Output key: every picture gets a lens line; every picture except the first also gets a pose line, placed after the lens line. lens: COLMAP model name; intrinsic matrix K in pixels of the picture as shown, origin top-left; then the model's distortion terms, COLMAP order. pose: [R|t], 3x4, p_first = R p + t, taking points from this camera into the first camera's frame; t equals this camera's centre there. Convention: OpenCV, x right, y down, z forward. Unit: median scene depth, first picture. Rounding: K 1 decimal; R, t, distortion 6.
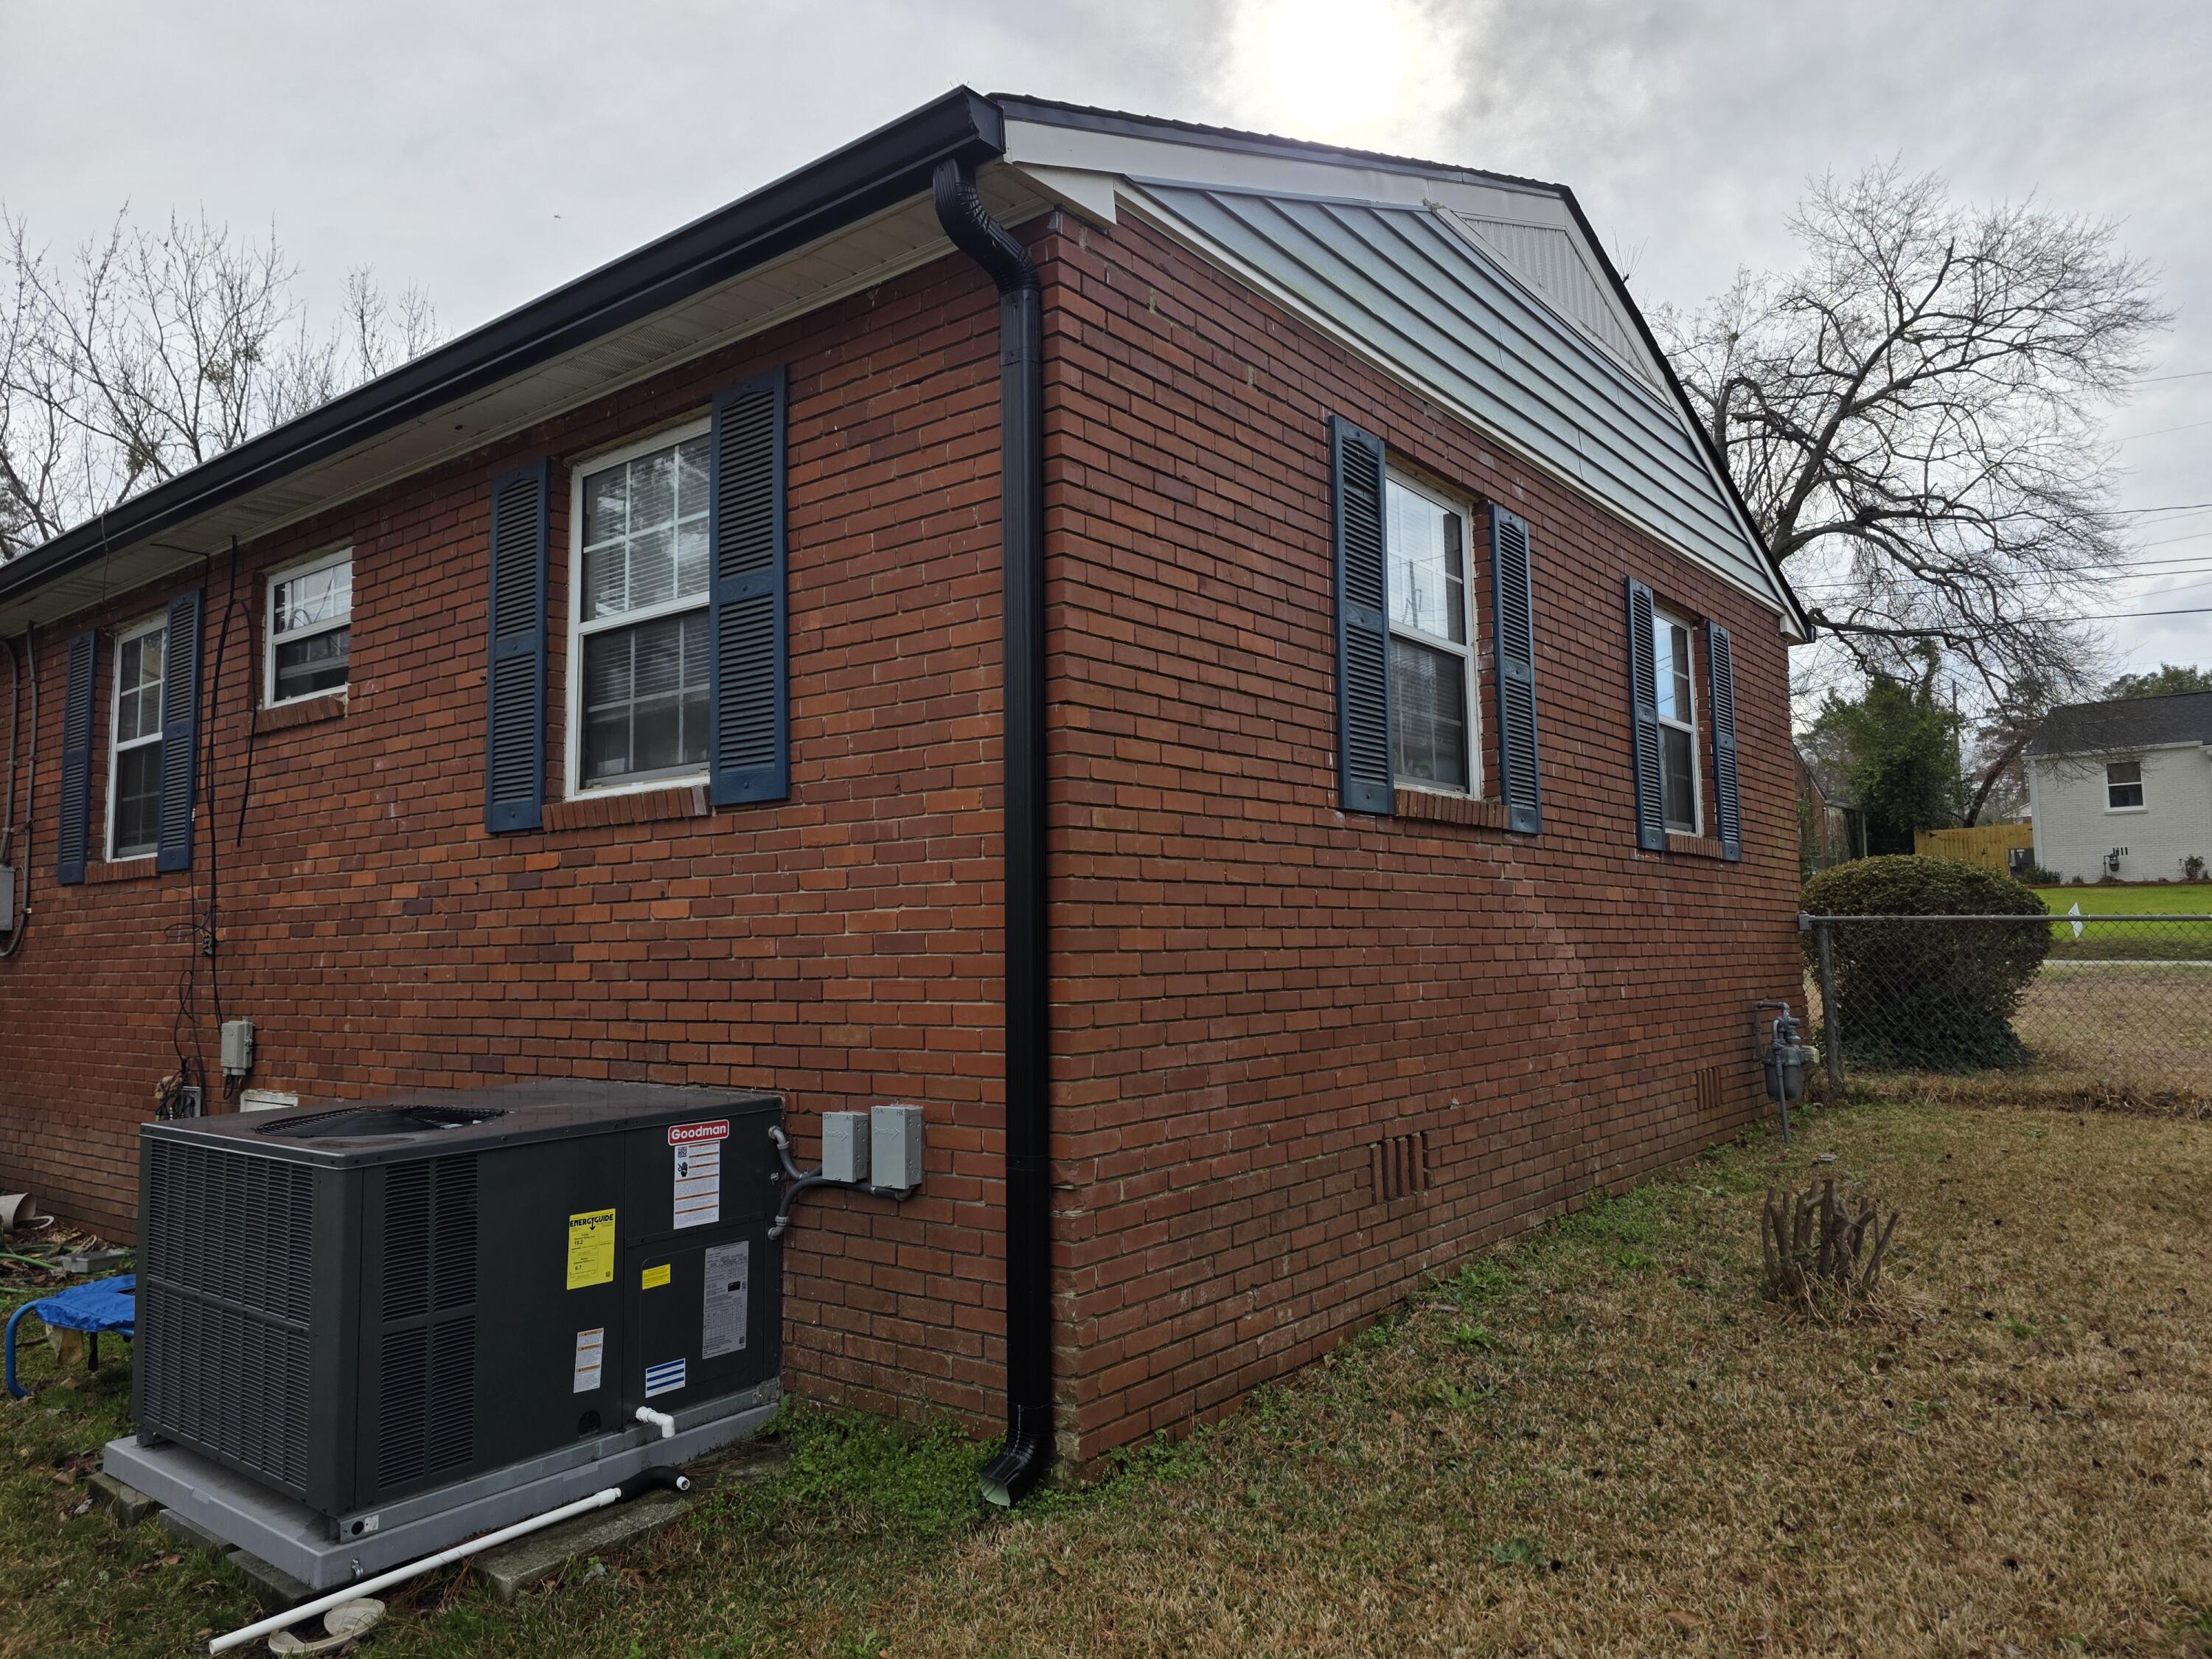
lens RADIAL K [[1494.3, 0, 1103.1], [0, 1494.3, 827.2], [0, 0, 1]] dist [0.021514, -0.004523]
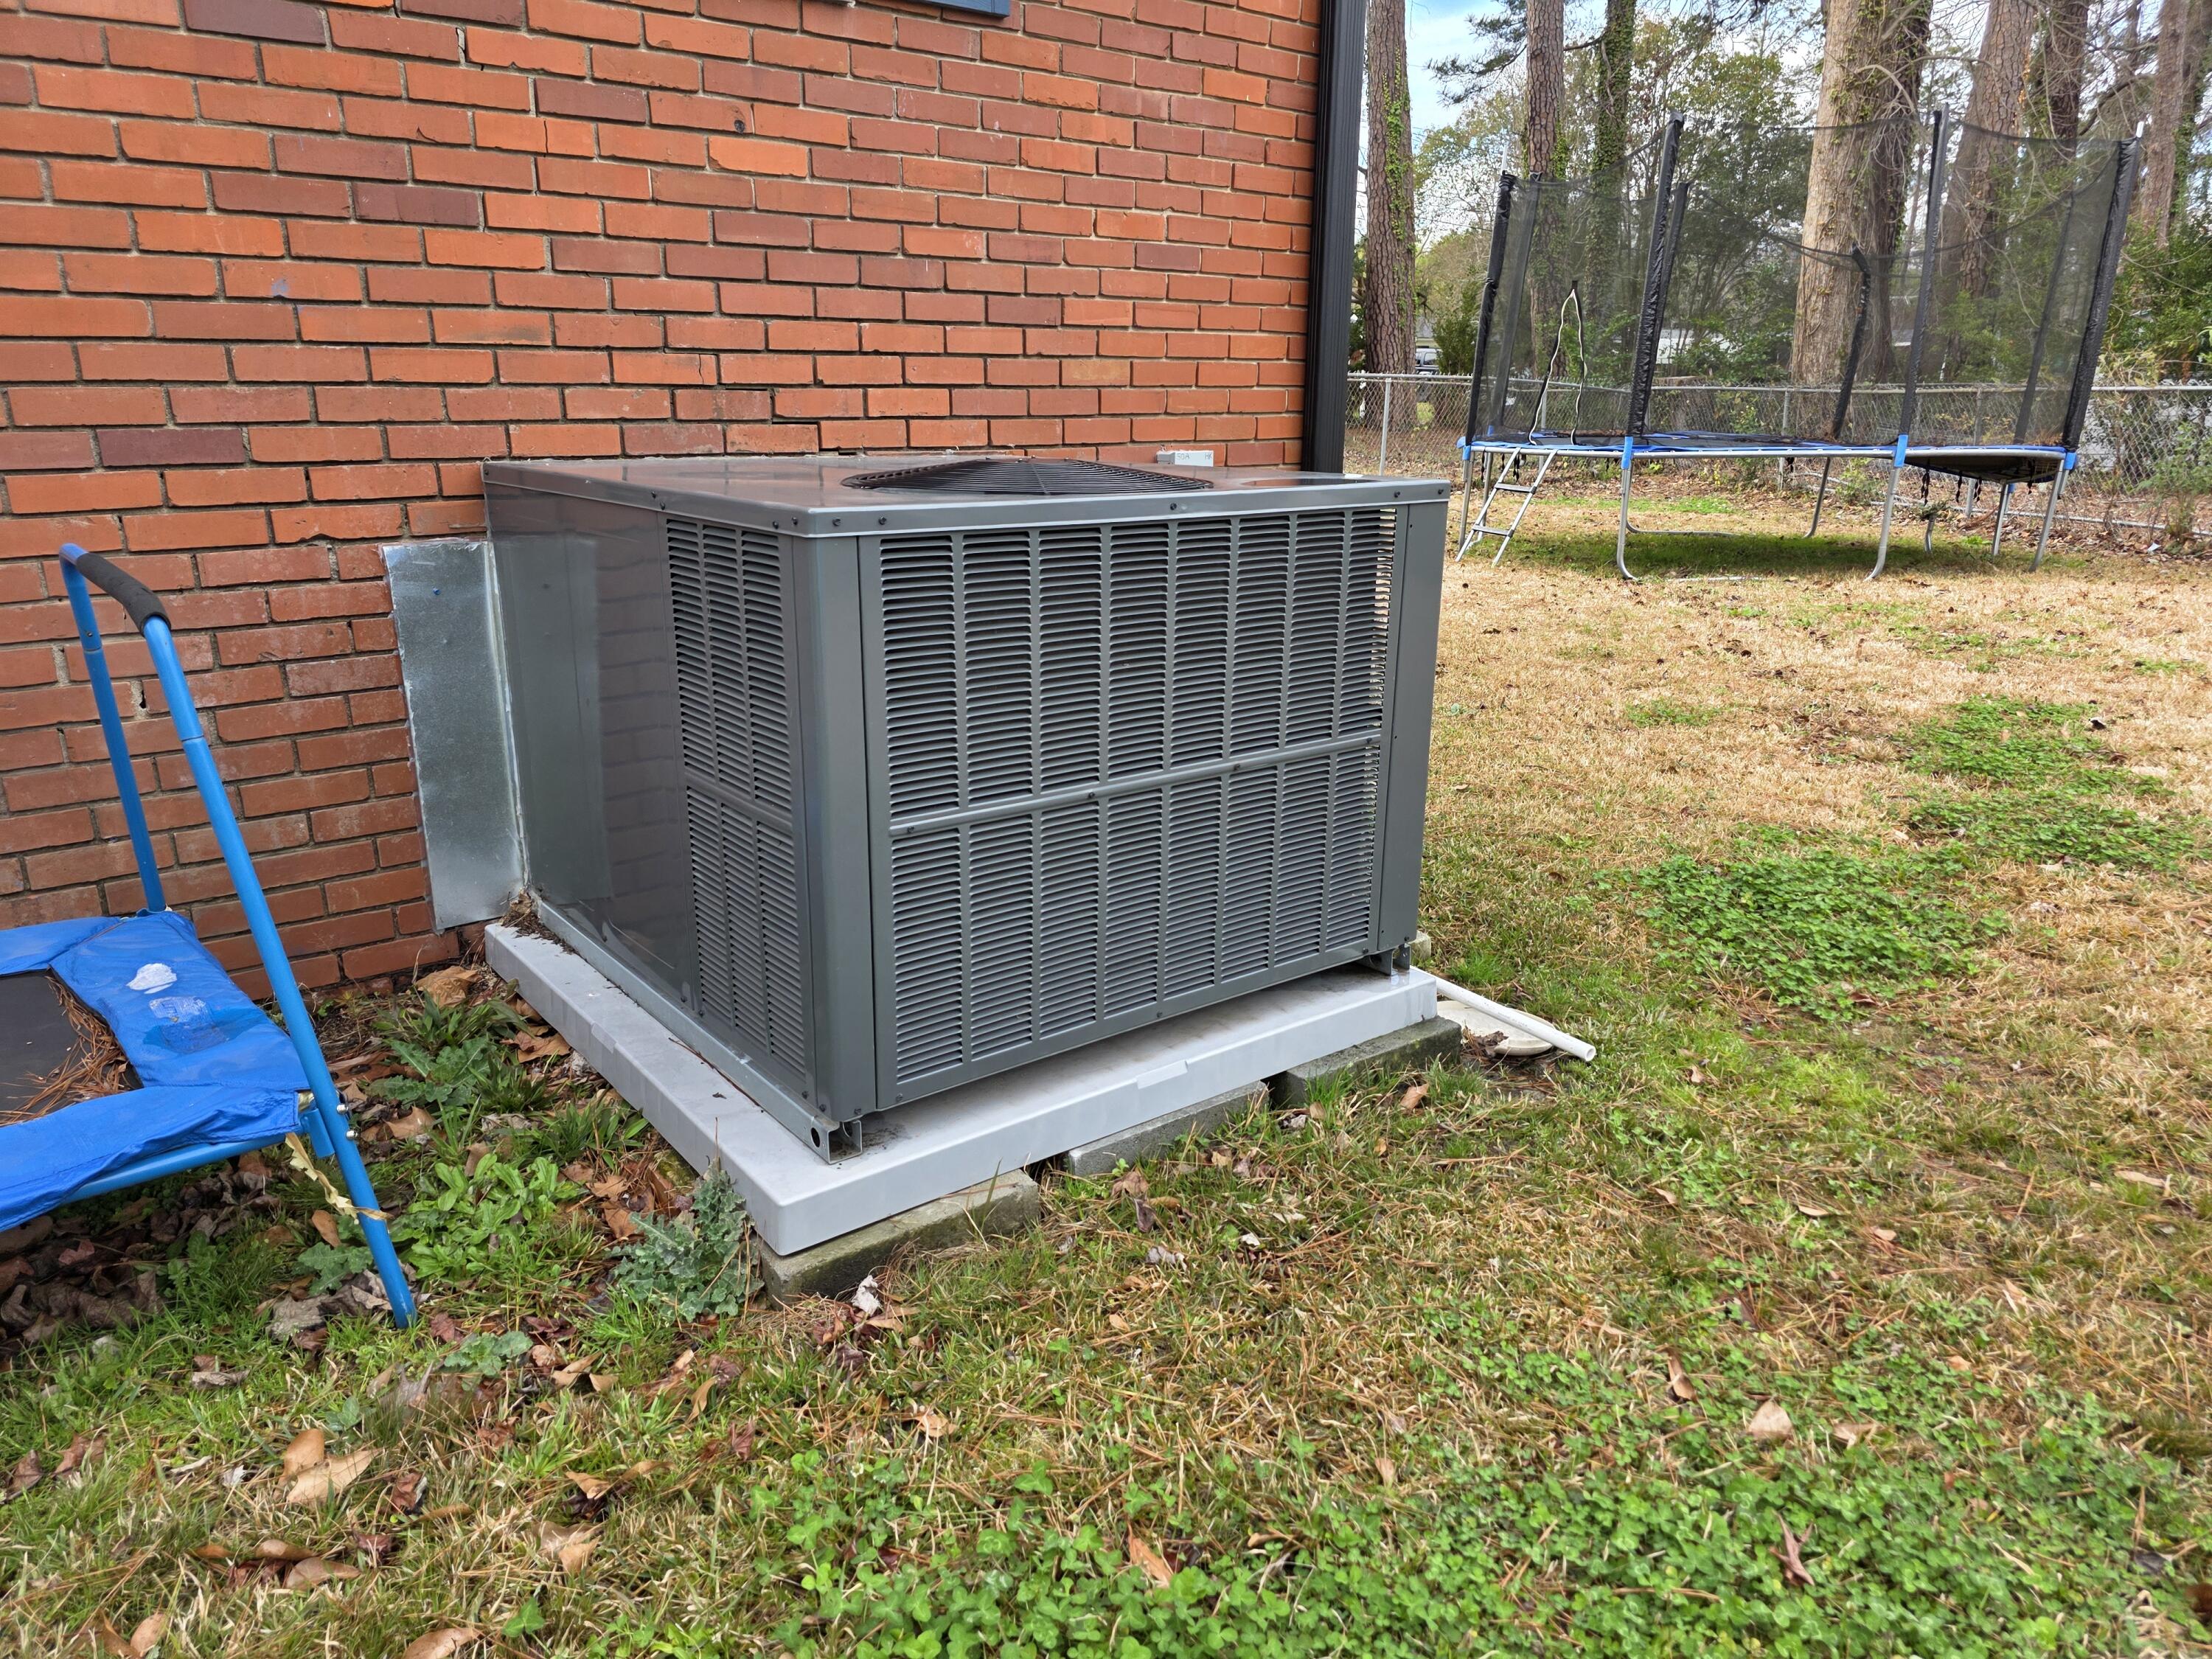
lens RADIAL K [[1494.3, 0, 1102.9], [0, 1494.3, 826.6], [0, 0, 1]] dist [0.021514, -0.004523]
pose [[0.253959, -0.264601, 0.930318, -0.930201], [-0.100144, 0.949489, 0.297391, 0.122765], [-0.962017, -0.168691, 0.214633, 0.727997]]
